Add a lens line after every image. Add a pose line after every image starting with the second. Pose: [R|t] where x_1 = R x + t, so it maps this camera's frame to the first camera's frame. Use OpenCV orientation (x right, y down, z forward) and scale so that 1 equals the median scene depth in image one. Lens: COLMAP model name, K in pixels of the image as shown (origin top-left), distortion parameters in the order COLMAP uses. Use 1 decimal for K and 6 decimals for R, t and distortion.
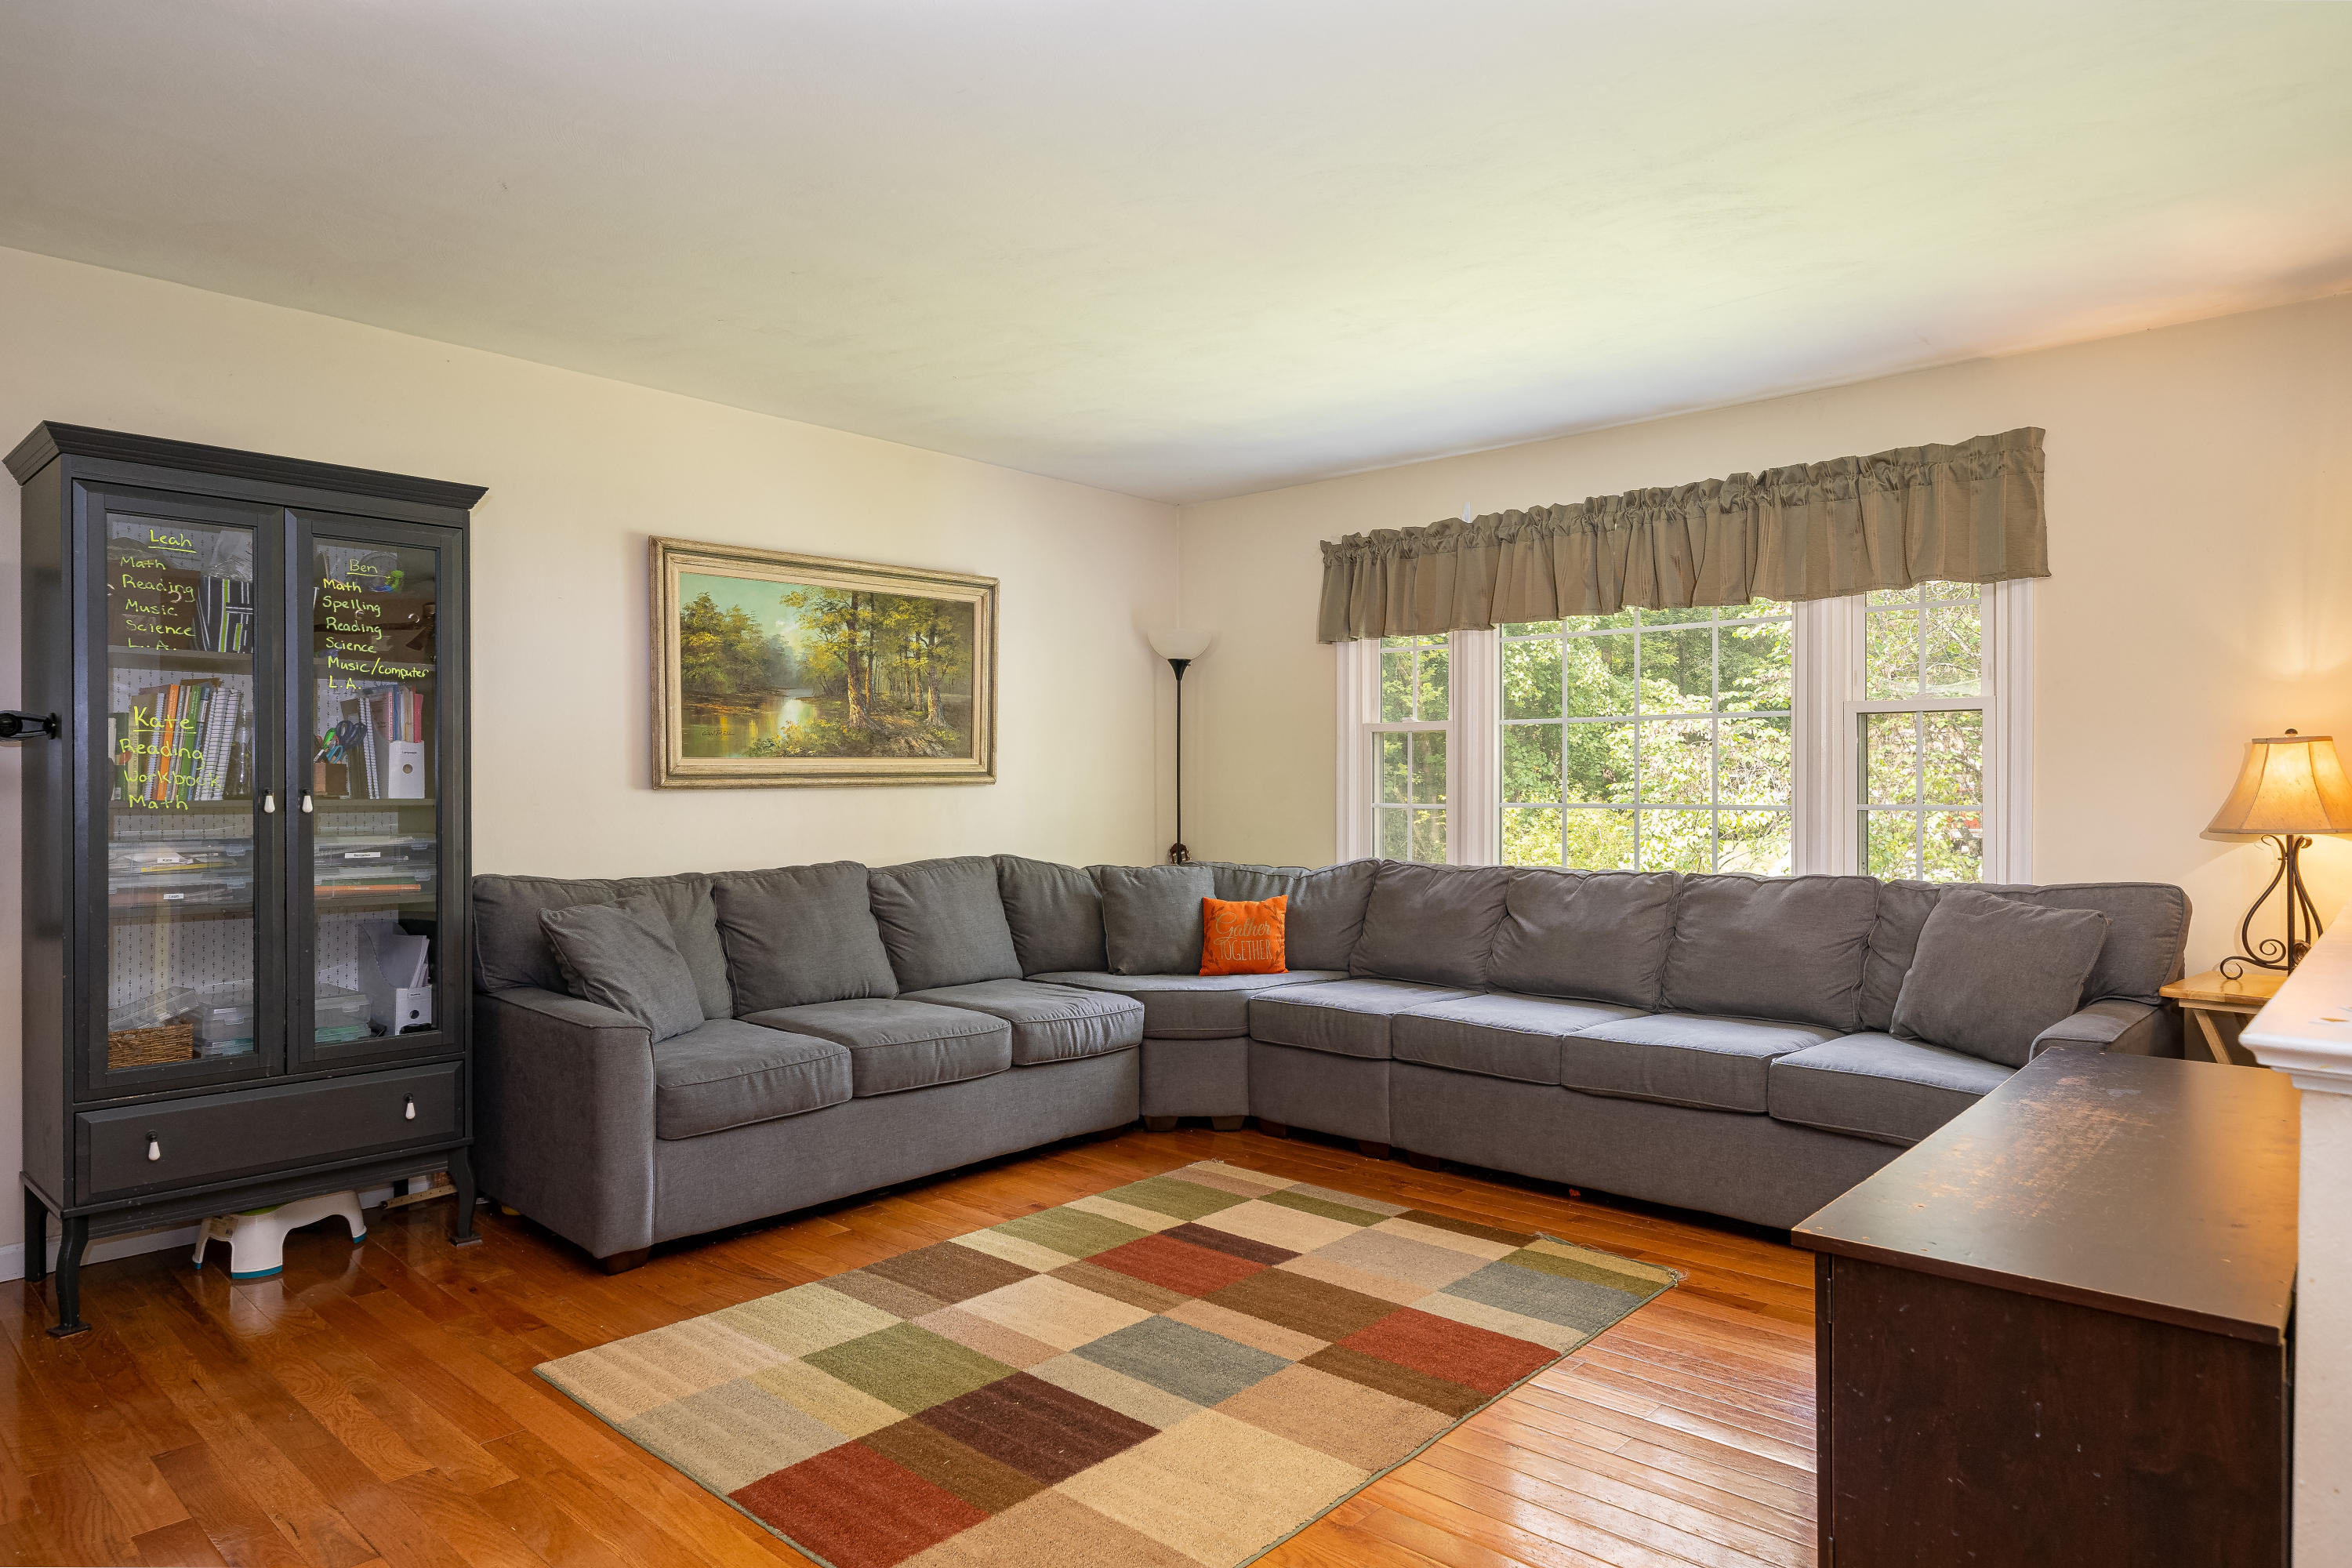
lens RADIAL K [[1390.3, 0, 1176.0], [0, 1390.3, 784.0], [0, 0, 1]] dist [0.002739, 0.000221]
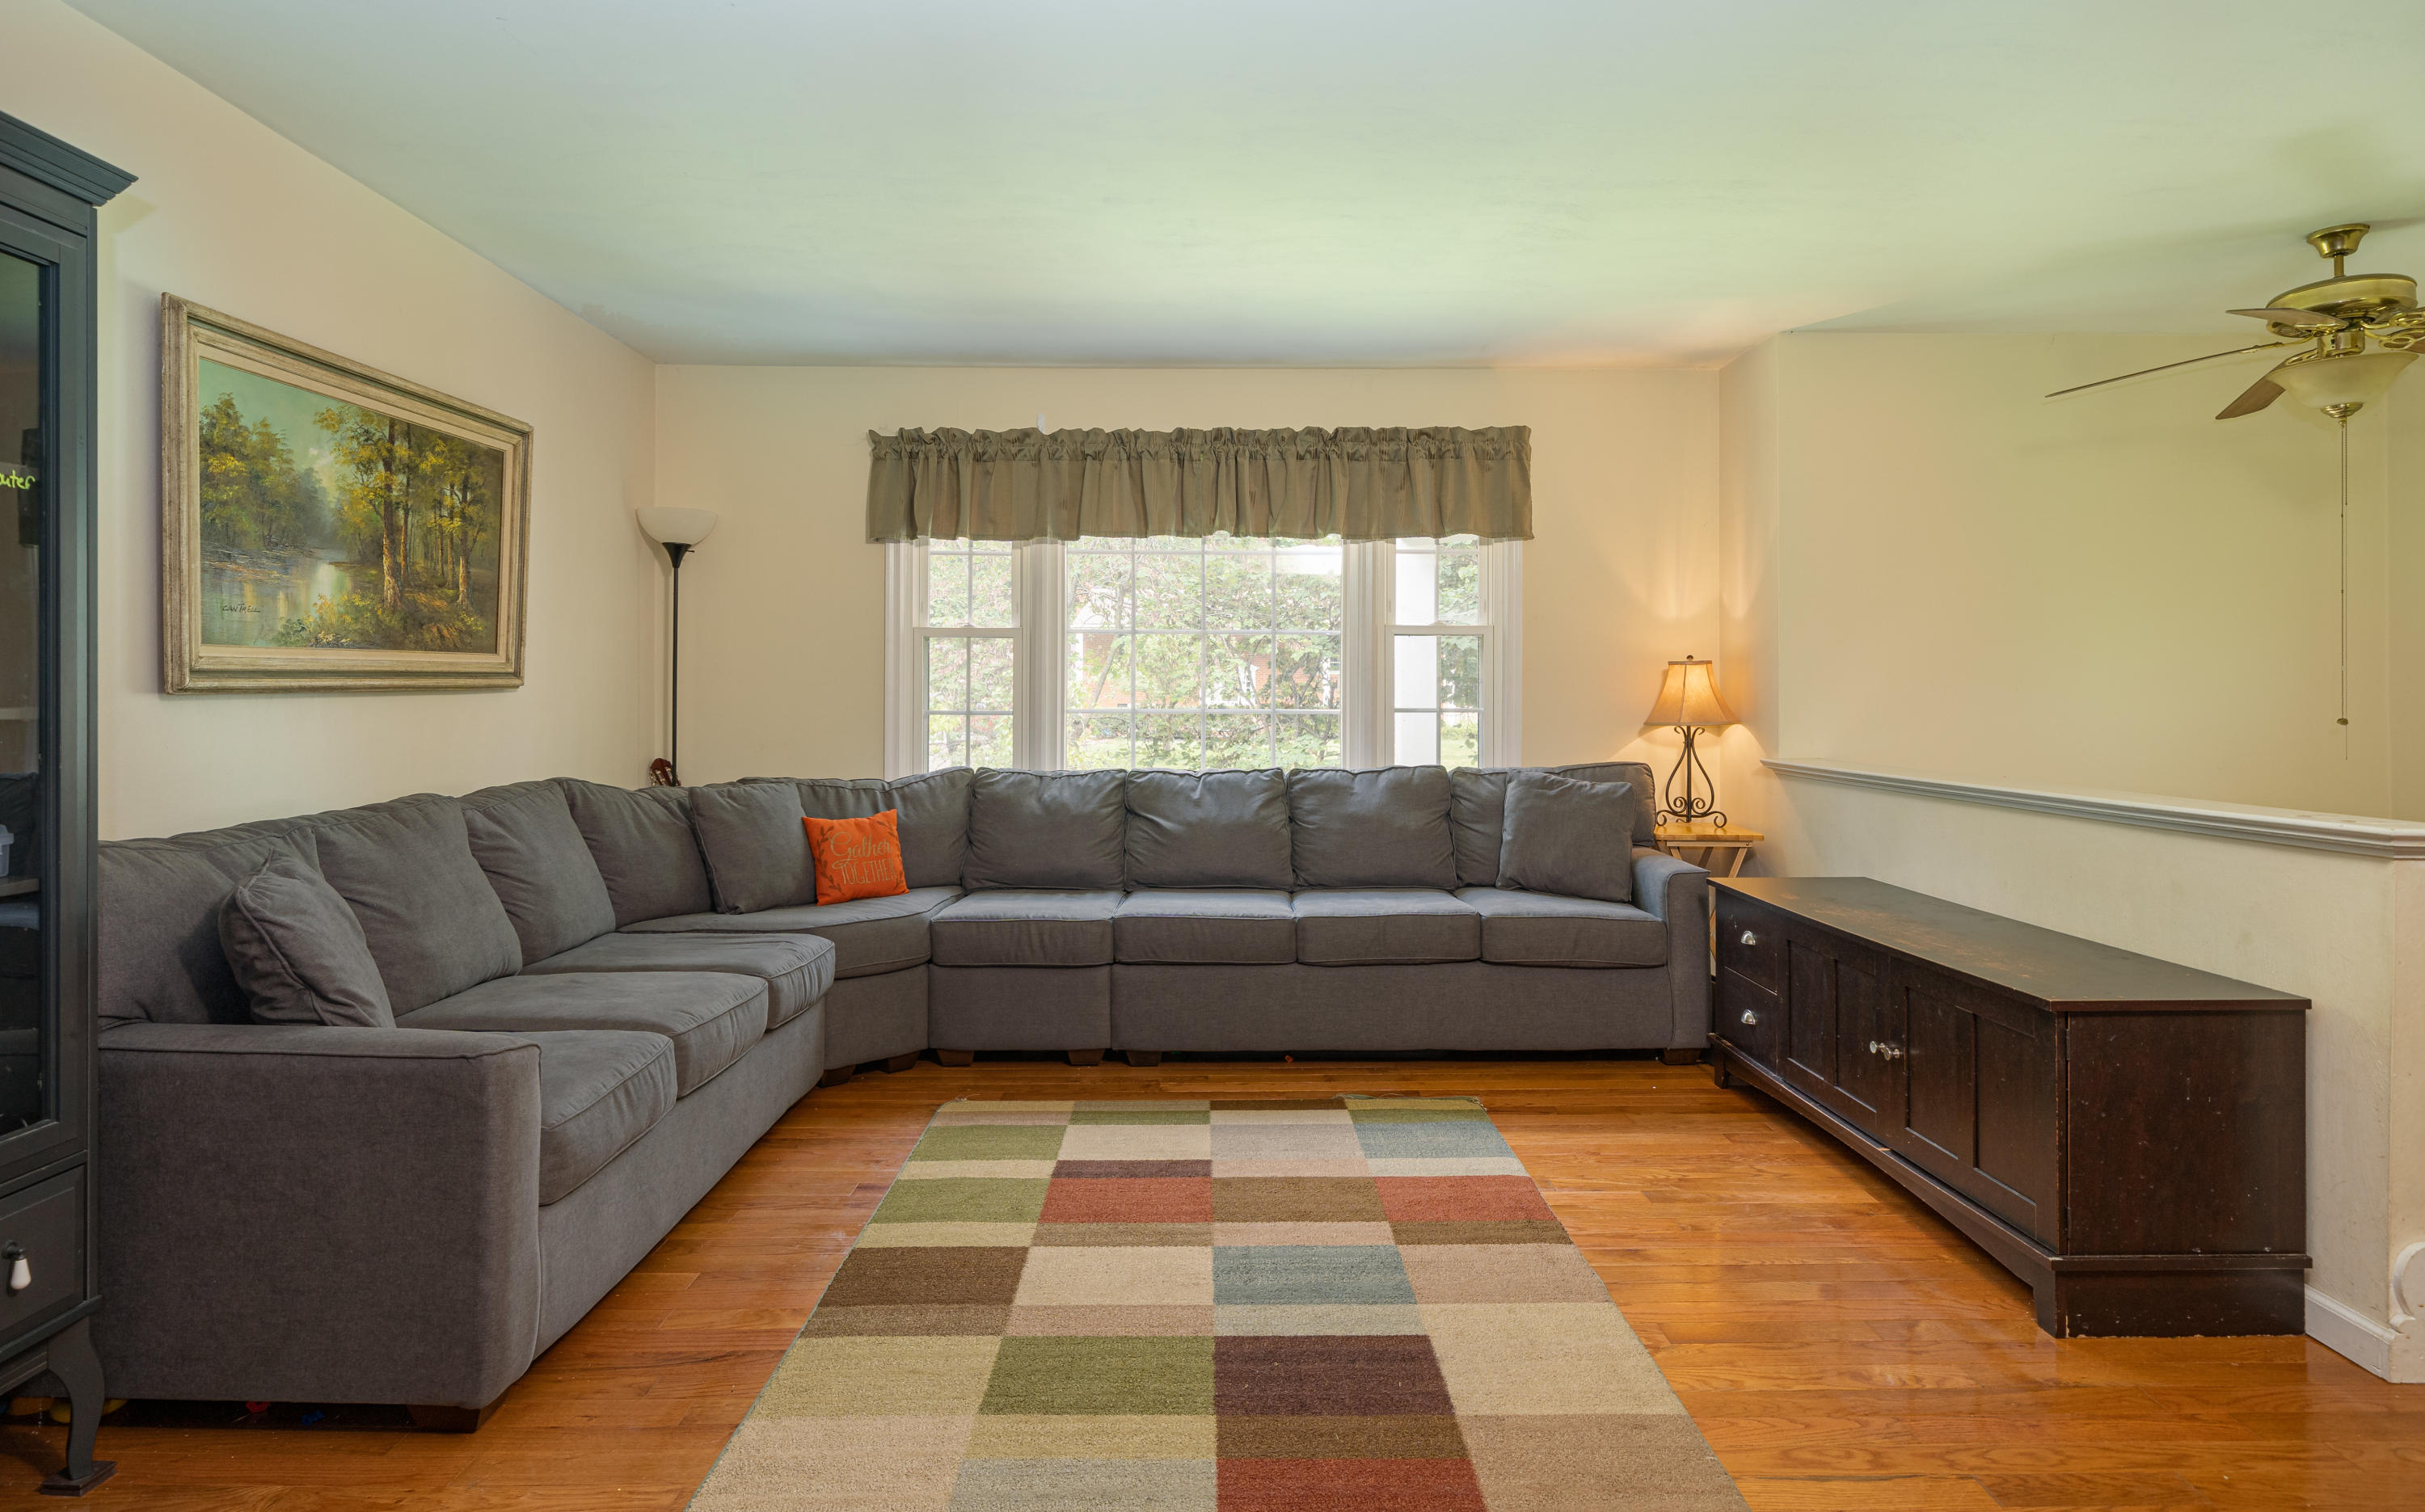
lens RADIAL K [[1361.2, 0, 1212.8], [0, 1361.2, 691.9], [0, 0, 1]] dist [0.001852, -0.000268]
pose [[0.731666, 0.003300, 0.681656, -0.426509], [-0.003071, 0.999994, -0.001545, 0.002473], [-0.681657, -0.000963, 0.731671, 0.209857]]
